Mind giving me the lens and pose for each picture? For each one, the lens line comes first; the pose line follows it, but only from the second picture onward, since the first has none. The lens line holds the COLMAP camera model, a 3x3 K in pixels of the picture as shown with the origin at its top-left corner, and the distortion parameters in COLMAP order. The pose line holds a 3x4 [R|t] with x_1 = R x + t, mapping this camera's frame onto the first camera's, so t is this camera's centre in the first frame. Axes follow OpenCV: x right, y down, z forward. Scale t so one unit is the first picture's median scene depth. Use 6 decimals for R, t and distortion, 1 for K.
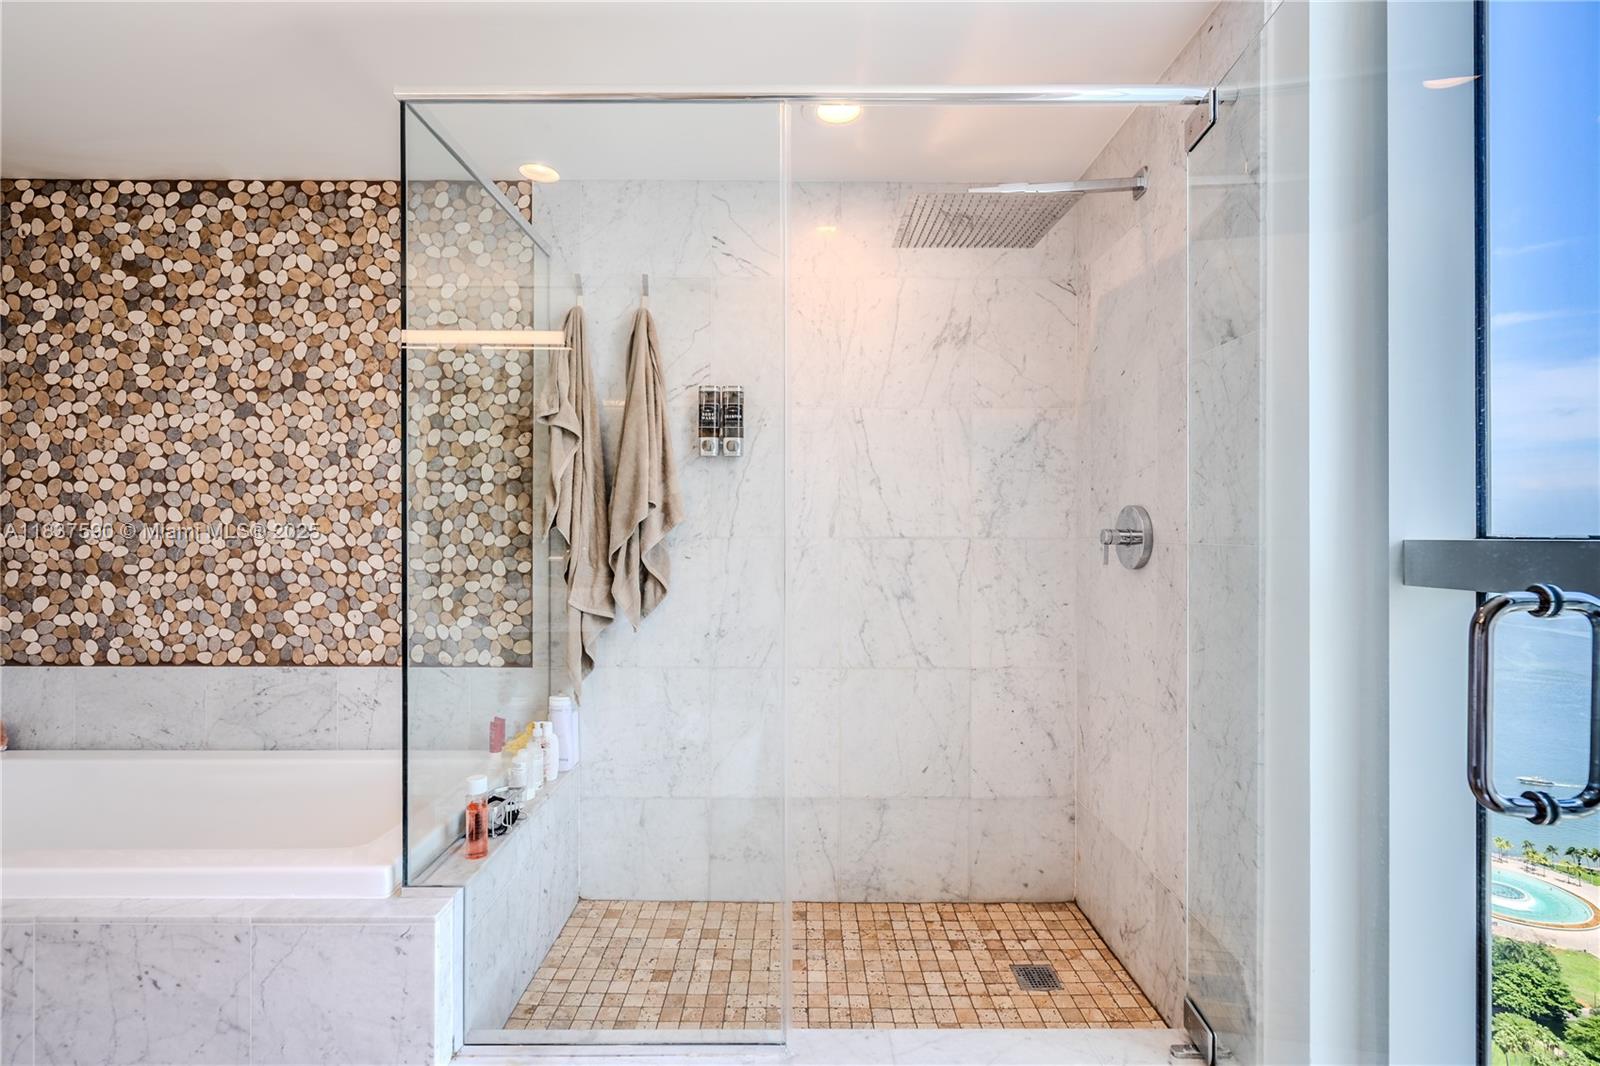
lens RADIAL K [[737.3, 0, 800.0], [0, 737.3, 533.0], [0, 0, 1]] dist [-0.001647, -0.000131]
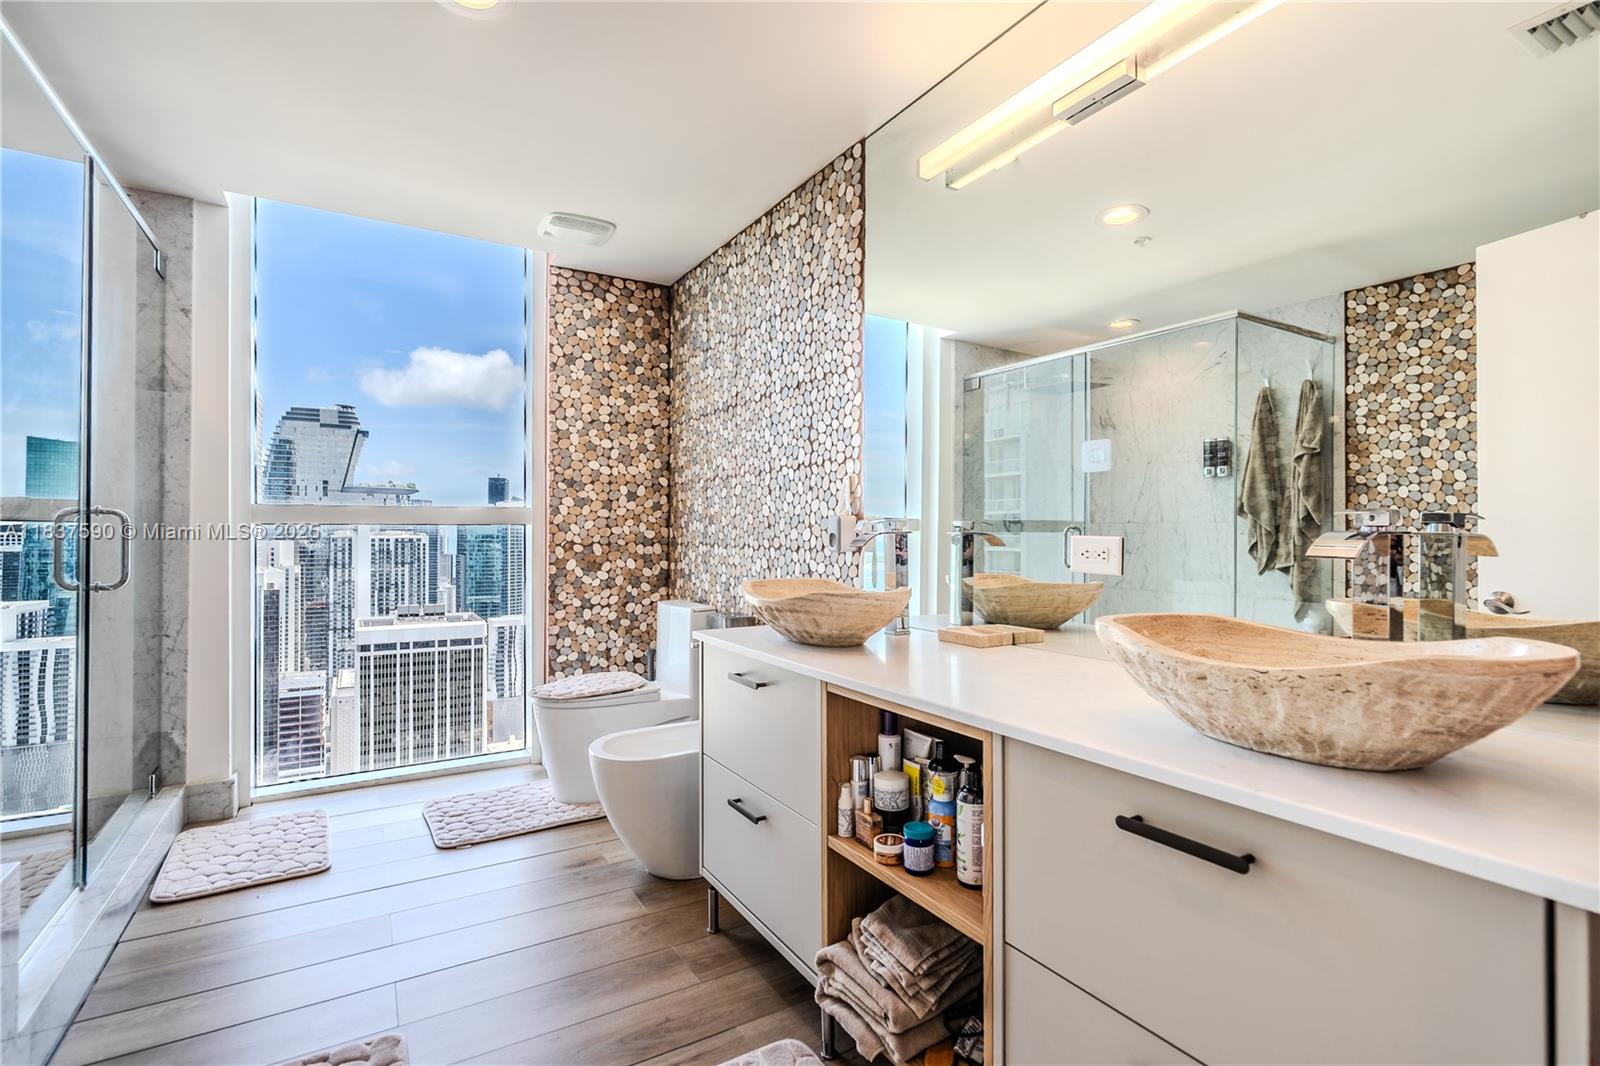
lens RADIAL K [[742.7, 0, 813.6], [0, 742.7, 527.7], [0, 0, 1]] dist [-0.001802, 0.001560]
pose [[-0.524658, 0.001710, 0.851311, -1.146438], [-0.004590, 0.999978, -0.004837, 0.046441], [-0.851301, -0.006445, -0.524638, 0.376749]]
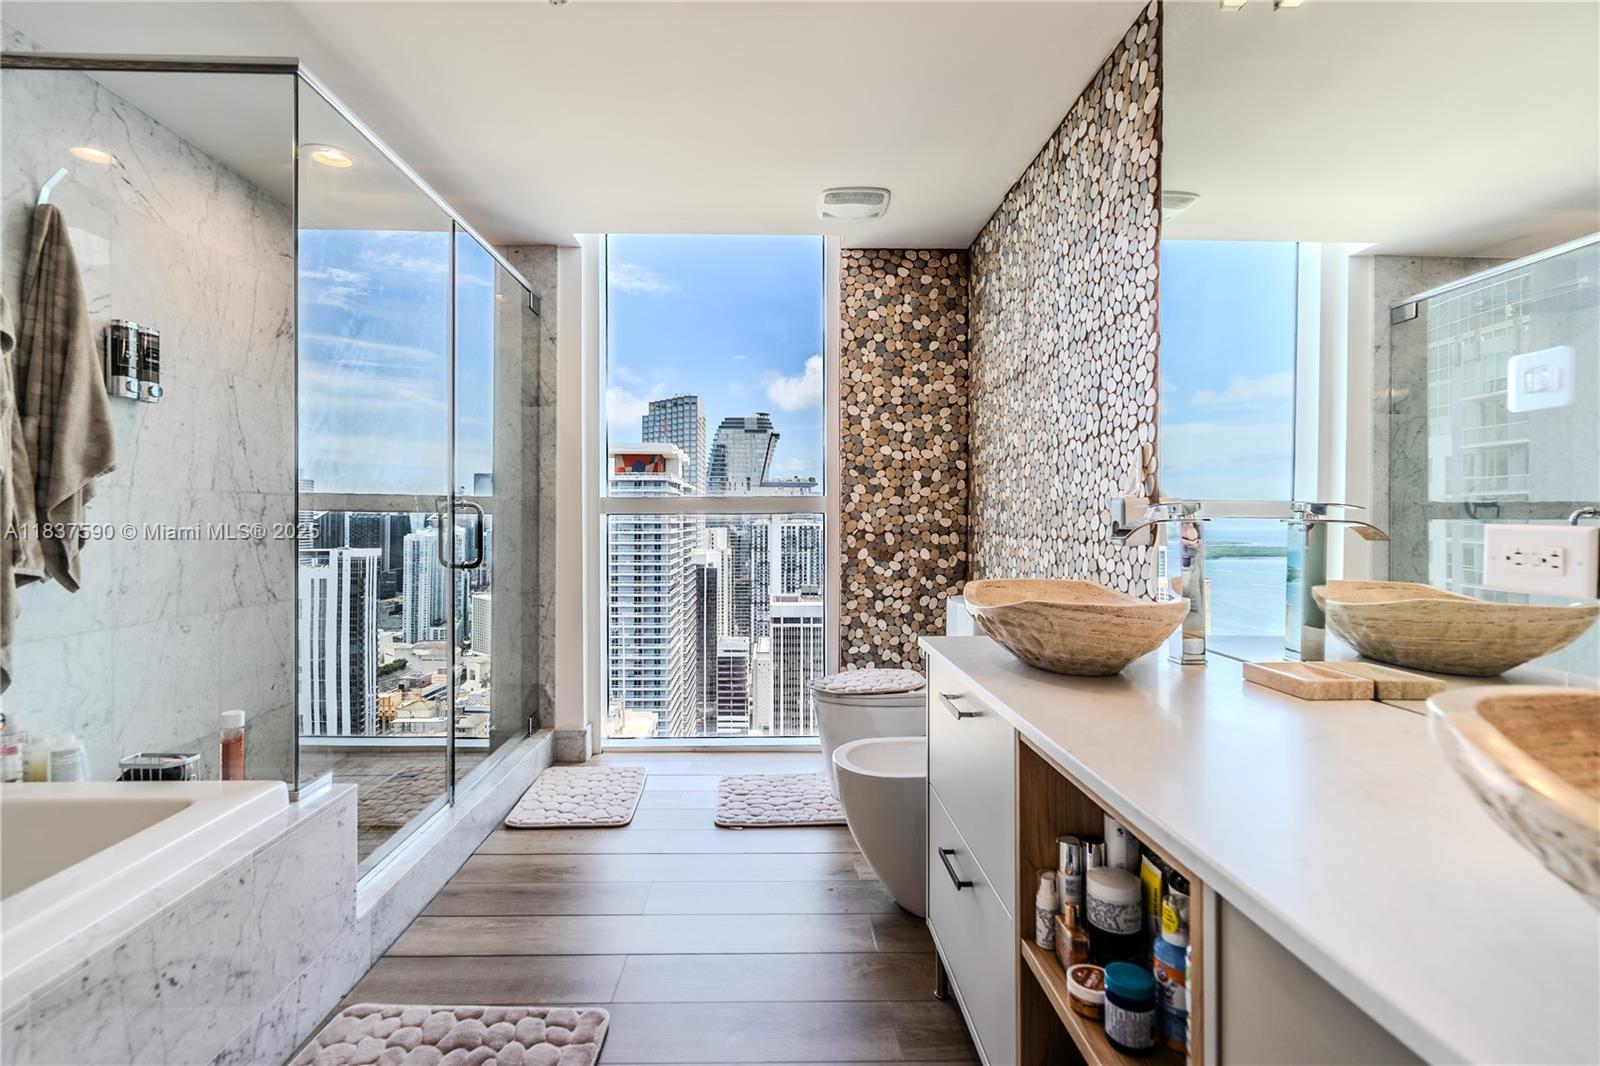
lens RADIAL K [[743.4, 0, 796.0], [0, 743.4, 522.3], [0, 0, 1]] dist [-0.001801, 0.000575]
pose [[-0.032069, -0.005393, 0.999471, -1.066315], [-0.000759, 0.999985, 0.005371, 0.046211], [-0.999485, -0.000586, -0.032072, 0.186435]]
